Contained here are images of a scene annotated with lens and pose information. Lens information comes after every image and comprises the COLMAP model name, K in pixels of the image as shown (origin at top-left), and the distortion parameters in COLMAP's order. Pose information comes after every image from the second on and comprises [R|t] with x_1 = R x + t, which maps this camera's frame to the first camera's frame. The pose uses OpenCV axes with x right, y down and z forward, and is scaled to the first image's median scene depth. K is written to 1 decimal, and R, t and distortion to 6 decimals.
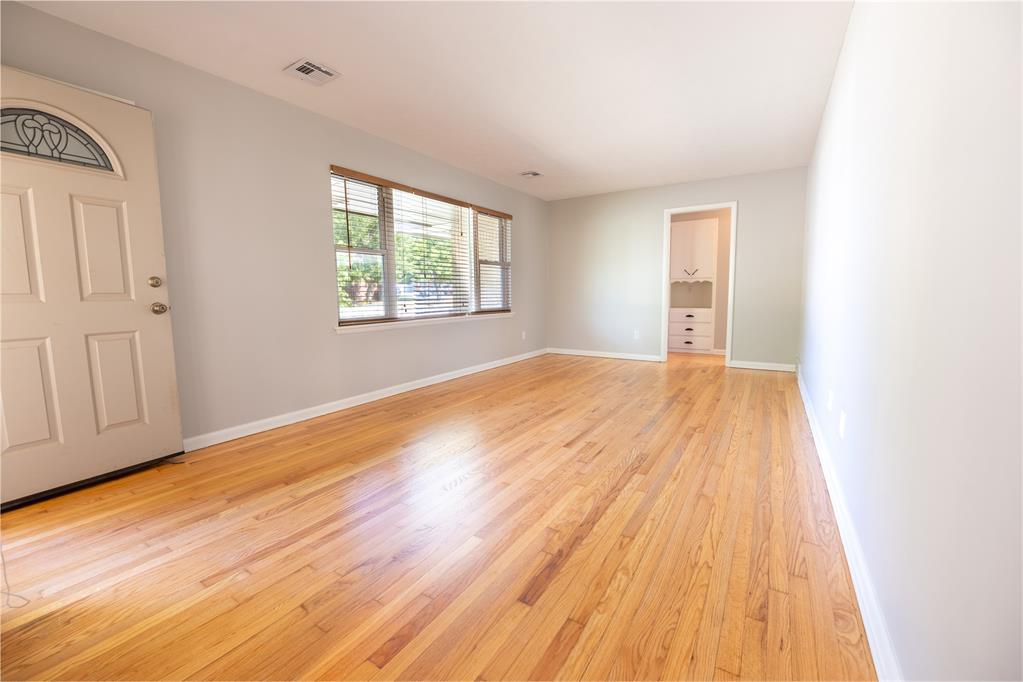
lens RADIAL K [[410.1, 0, 510.6], [0, 410.1, 336.5], [0, 0, 1]] dist [-0.024184, 0.000657]
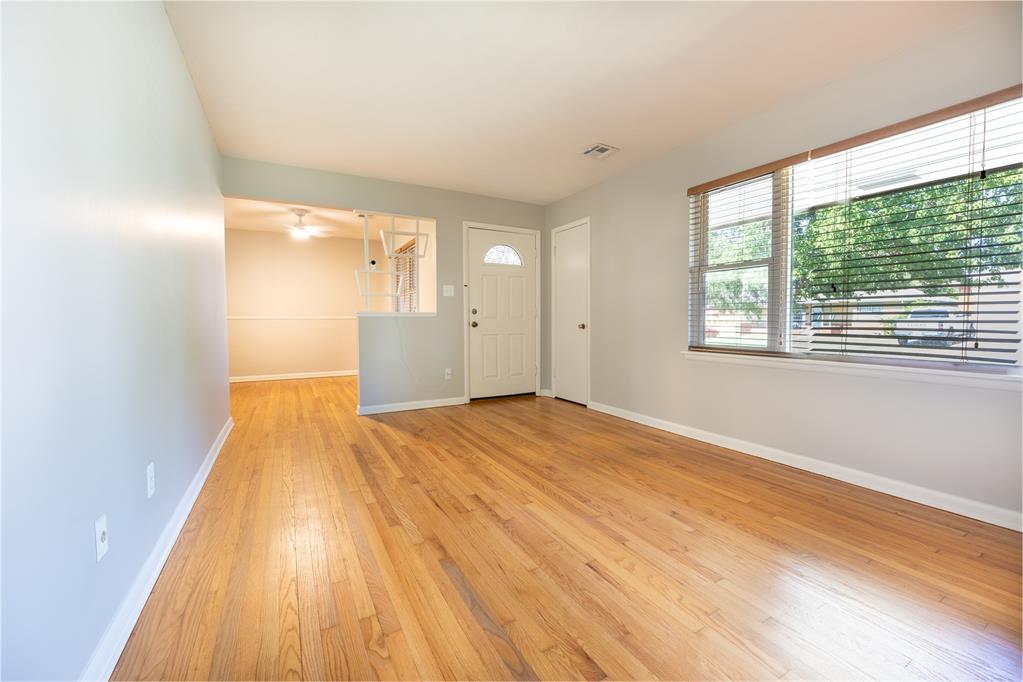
lens RADIAL K [[410.1, 0, 510.6], [0, 410.1, 336.5], [0, 0, 1]] dist [-0.024184, 0.000657]
pose [[-0.477622, 0.049689, -0.877159, 0.603034], [-0.083512, 0.991311, 0.101628, -0.115457], [0.874587, 0.121793, -0.469322, 1.025642]]
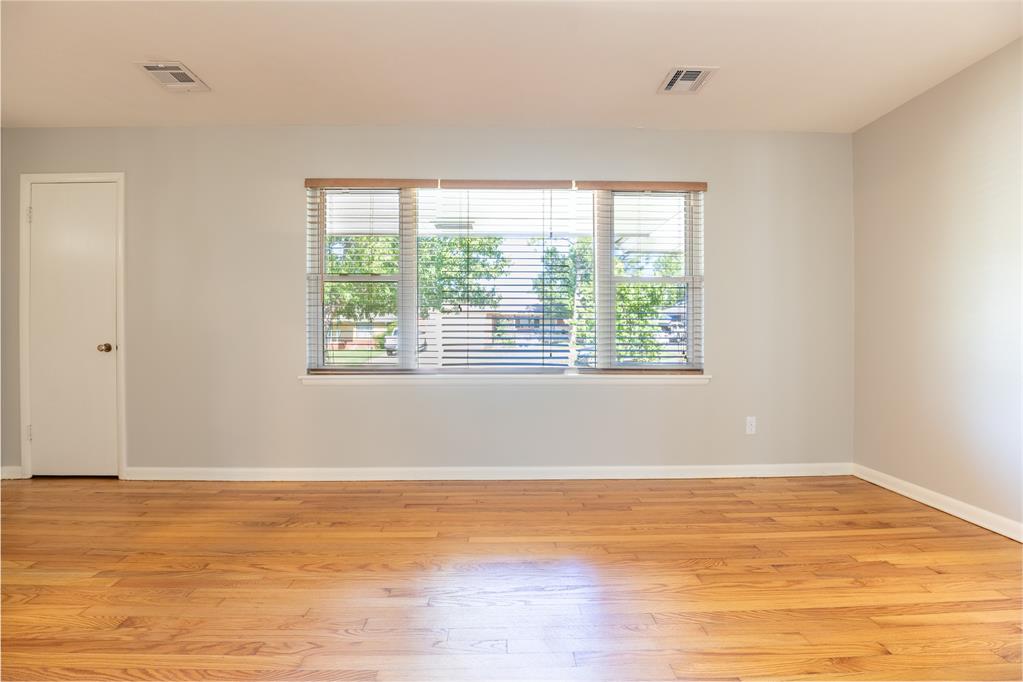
lens RADIAL K [[410.1, 0, 510.6], [0, 410.1, 336.5], [0, 0, 1]] dist [-0.024184, 0.000657]
pose [[0.559618, 0.013658, -0.828638, 0.436987], [-0.093523, 0.994518, -0.046769, -0.093570], [0.823457, 0.103670, 0.557828, 0.829506]]
